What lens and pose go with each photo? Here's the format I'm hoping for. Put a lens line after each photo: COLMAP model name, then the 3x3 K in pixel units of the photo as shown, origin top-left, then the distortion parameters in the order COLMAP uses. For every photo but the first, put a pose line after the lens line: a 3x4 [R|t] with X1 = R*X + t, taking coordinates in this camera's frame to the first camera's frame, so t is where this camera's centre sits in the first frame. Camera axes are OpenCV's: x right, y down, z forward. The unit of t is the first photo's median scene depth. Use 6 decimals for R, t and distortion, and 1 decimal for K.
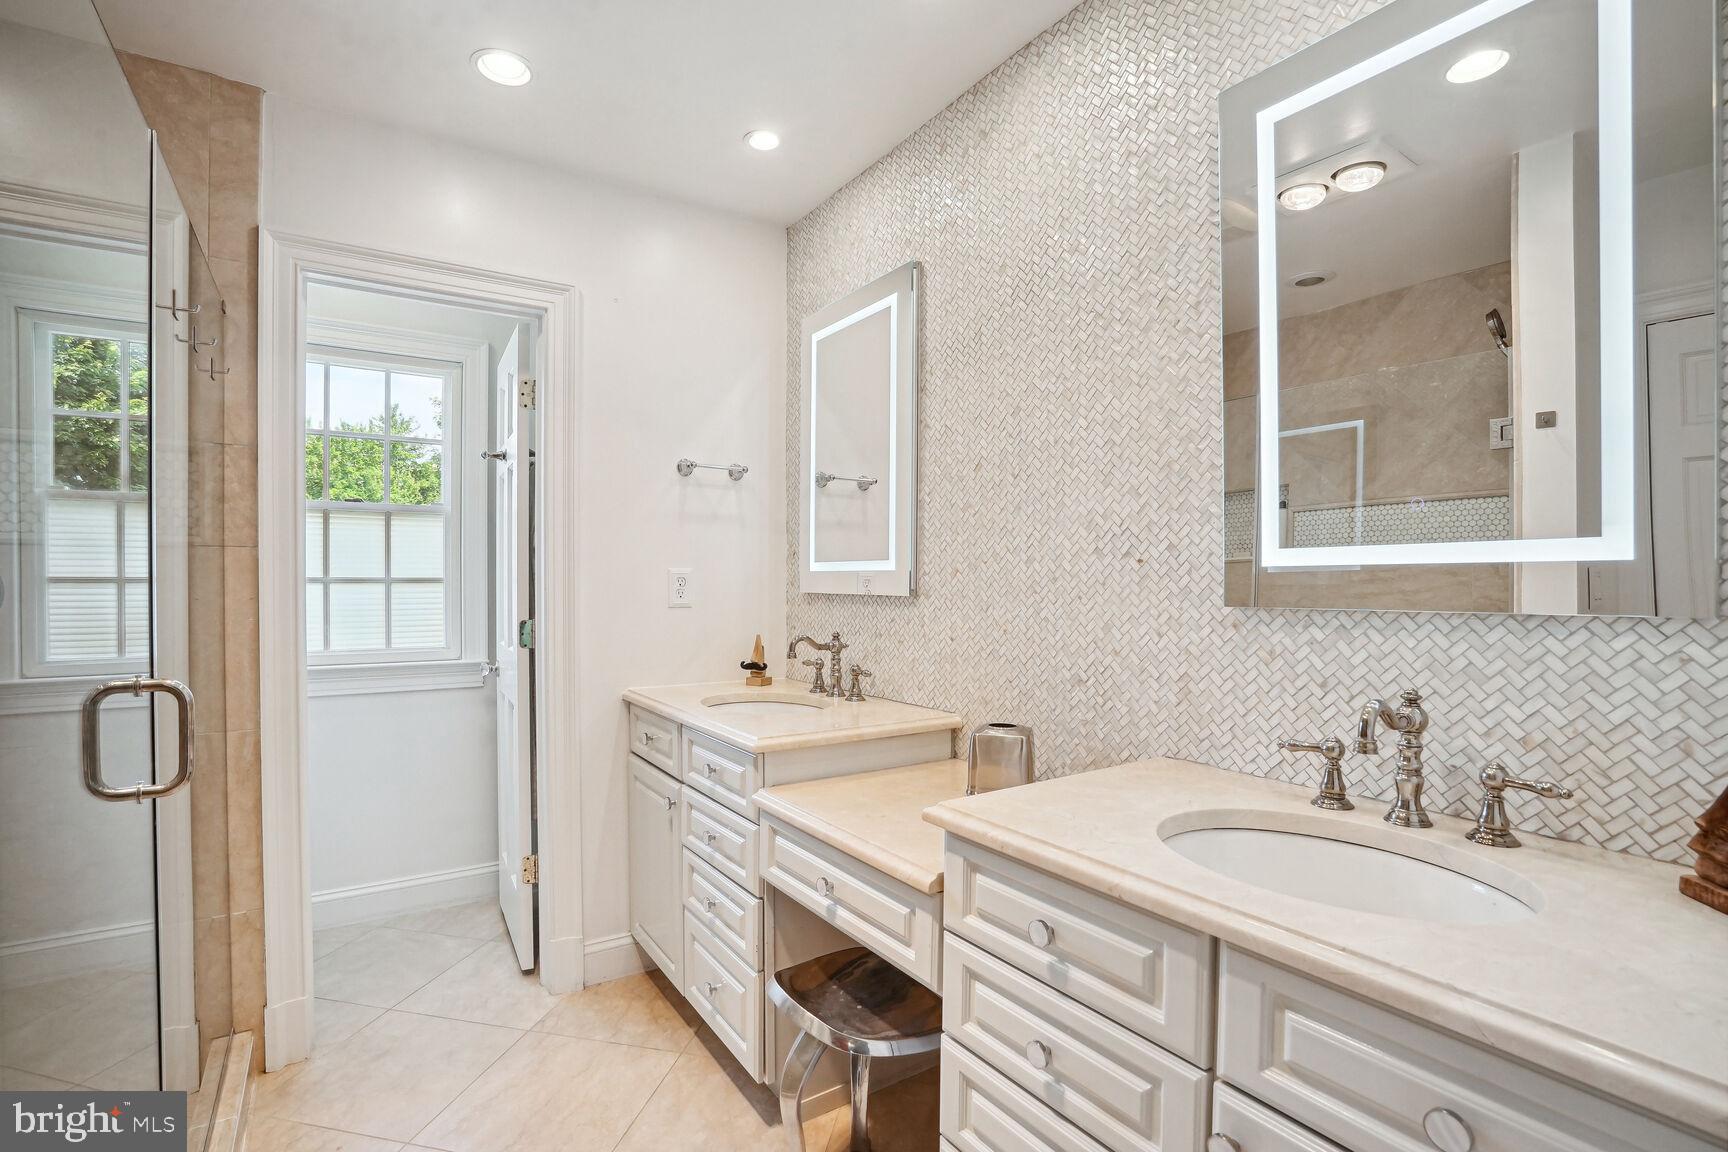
lens RADIAL K [[797.1, 0, 863.1], [0, 797.1, 582.1], [0, 0, 1]] dist [-0.022876, 0.010413]
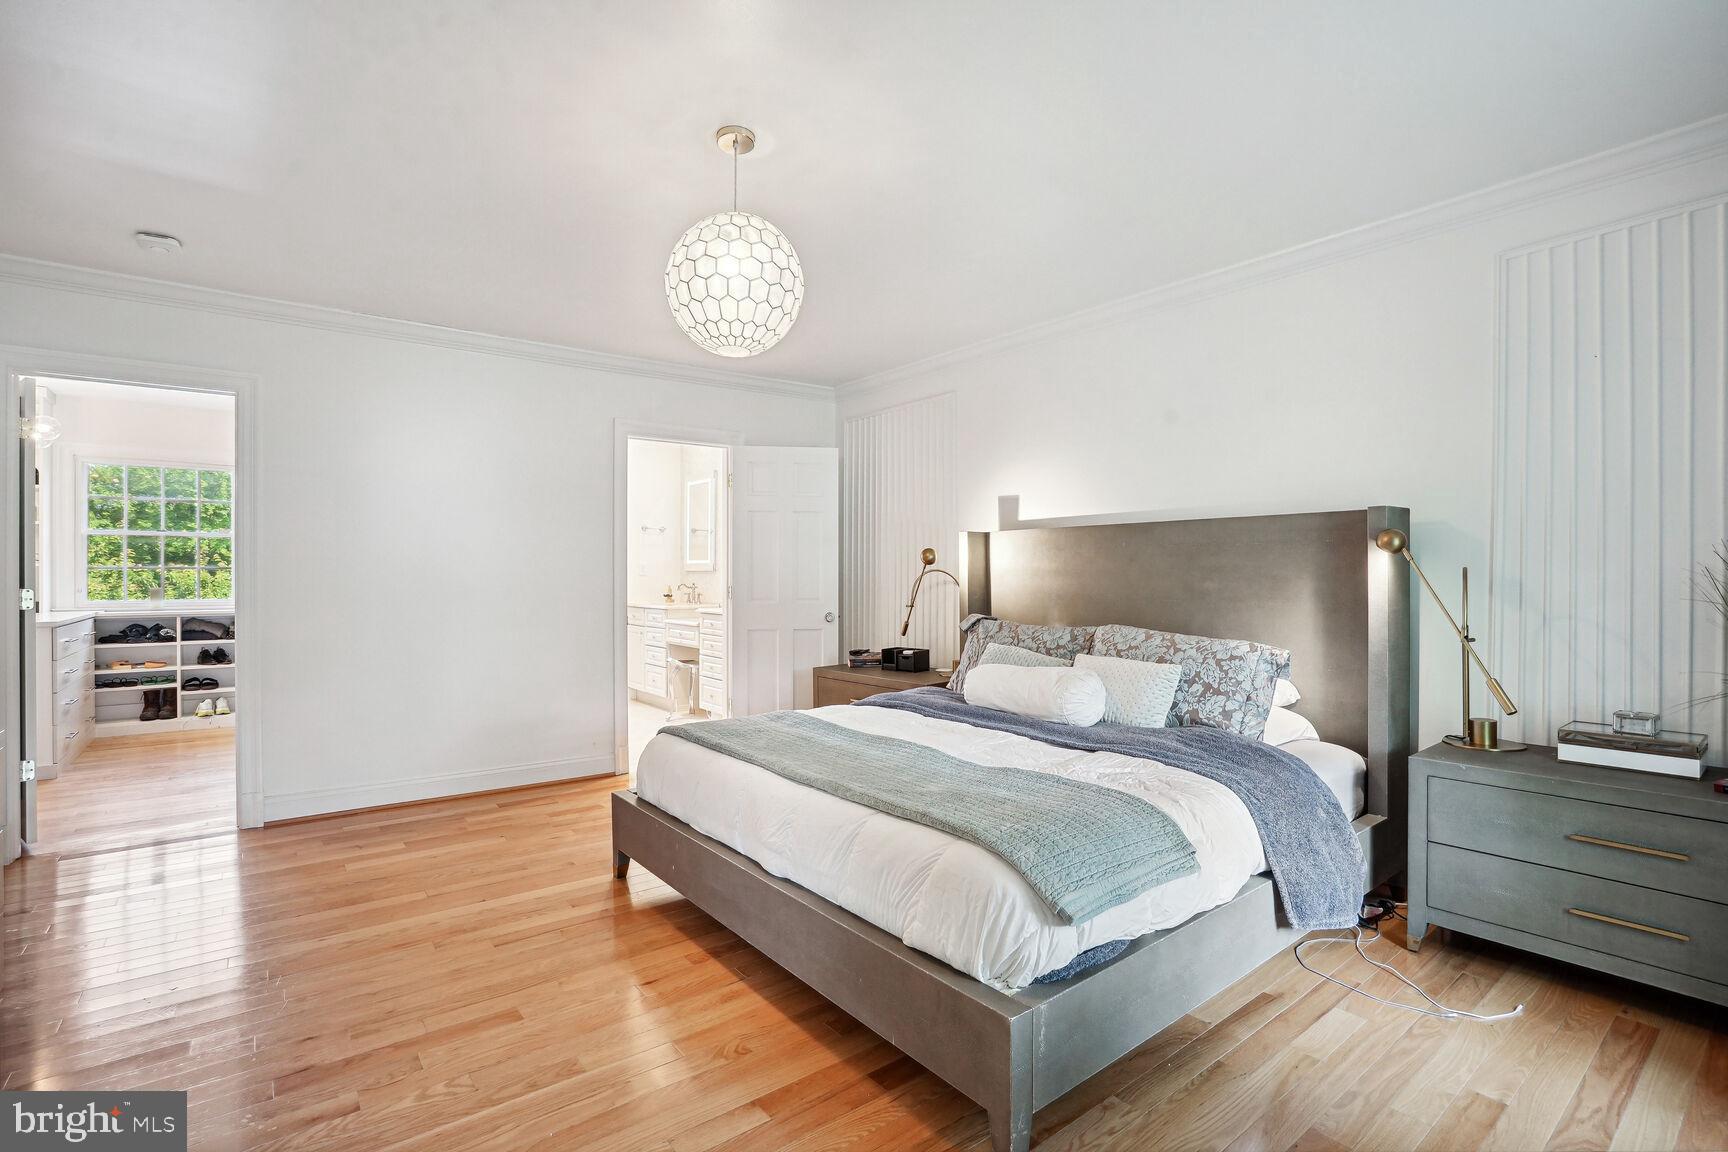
lens RADIAL K [[797.1, 0, 863.5], [0, 797.1, 575.0], [0, 0, 1]] dist [-0.022876, 0.010413]
pose [[0.997369, 0.000811, 0.072489, 0.373068], [-0.000965, 0.999997, 0.002088, 0.023062], [-0.072487, -0.002152, 0.997367, -1.999088]]
